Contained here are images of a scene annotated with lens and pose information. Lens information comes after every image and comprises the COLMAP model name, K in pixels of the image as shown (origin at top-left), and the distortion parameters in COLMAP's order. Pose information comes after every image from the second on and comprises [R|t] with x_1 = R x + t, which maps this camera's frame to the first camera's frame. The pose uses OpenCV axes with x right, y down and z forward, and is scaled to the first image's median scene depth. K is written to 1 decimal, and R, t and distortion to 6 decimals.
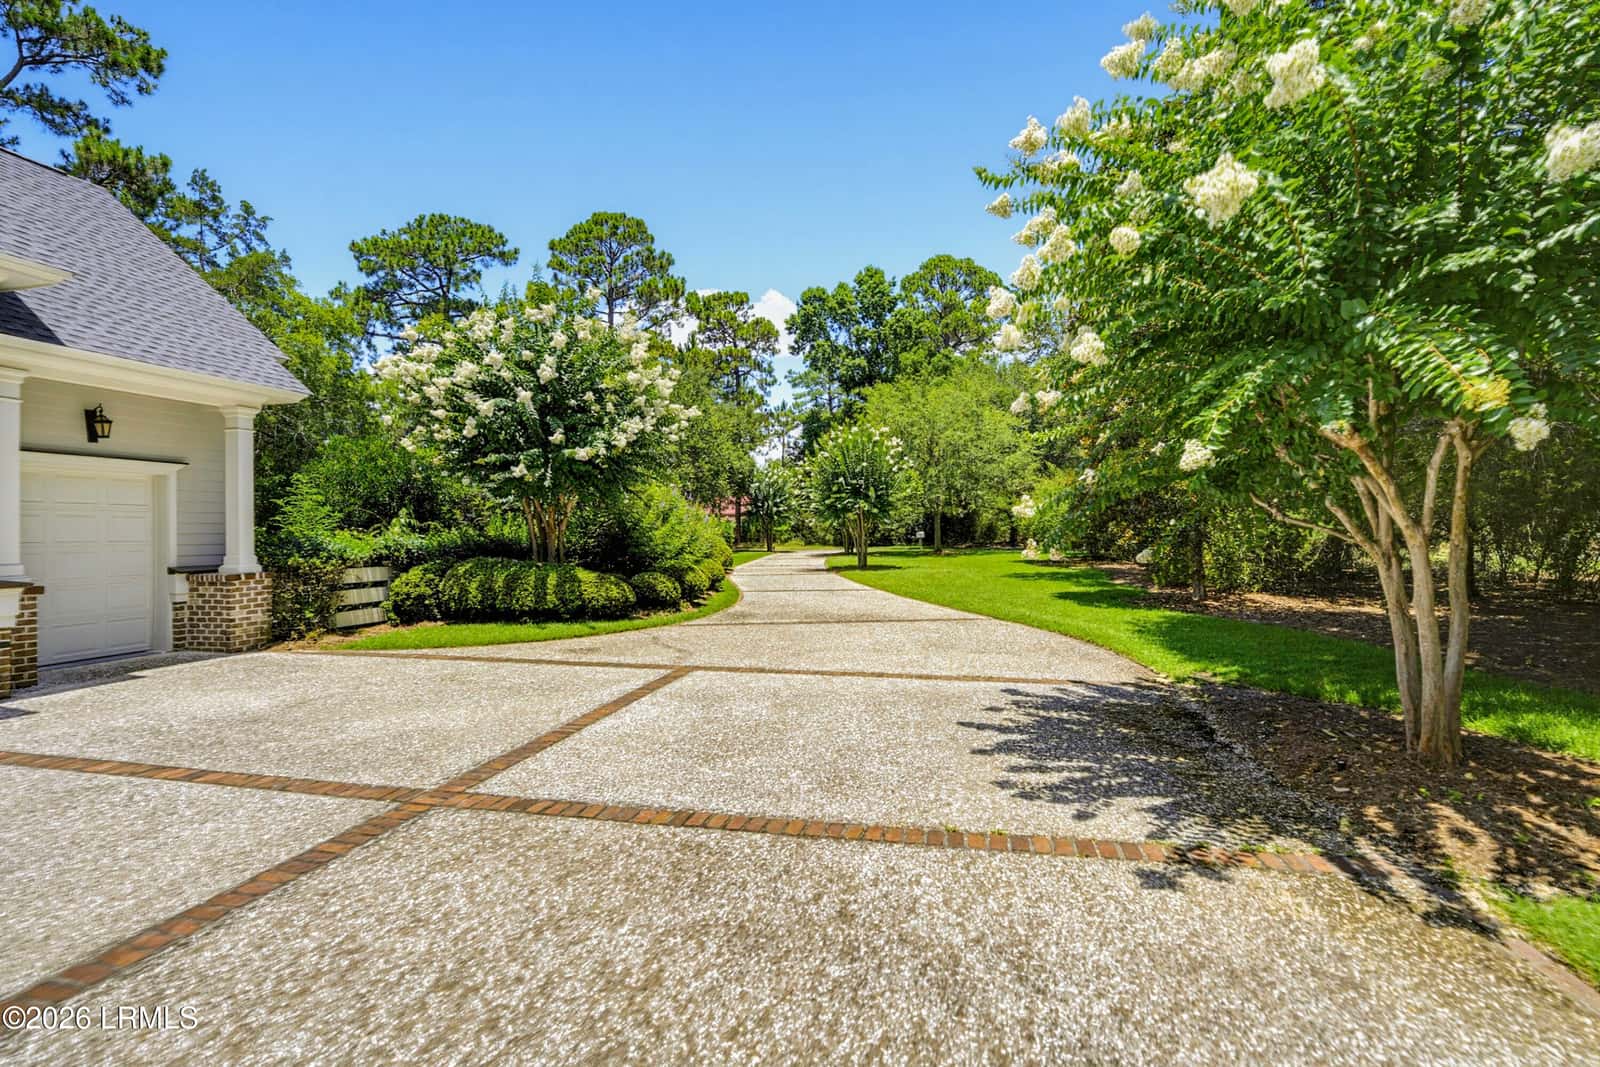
lens RADIAL K [[714.3, 0, 802.0], [0, 714.3, 530.2], [0, 0, 1]] dist [-0.028772, 0.003159]
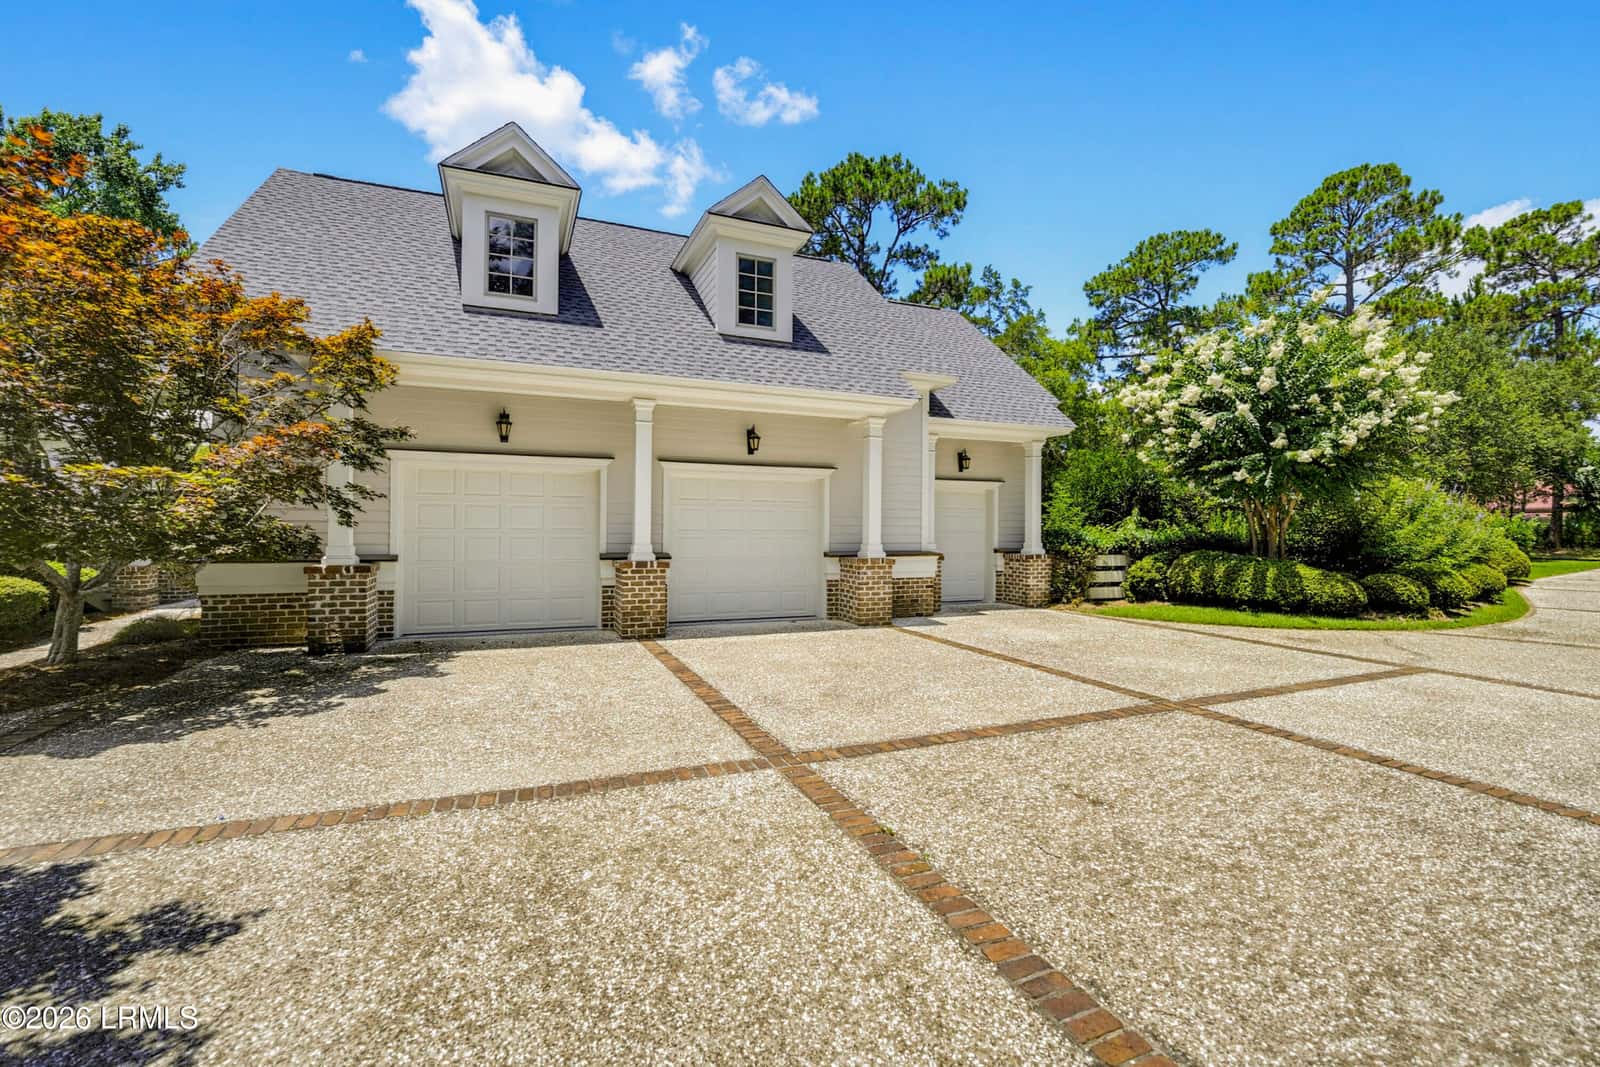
lens RADIAL K [[714.3, 0, 797.4], [0, 714.3, 525.6], [0, 0, 1]] dist [-0.028772, 0.003159]
pose [[0.594844, 0.009795, -0.803781, 0.068874], [-0.010931, 0.999932, 0.004096, 0.000219], [0.803767, 0.006349, 0.594911, -0.184892]]
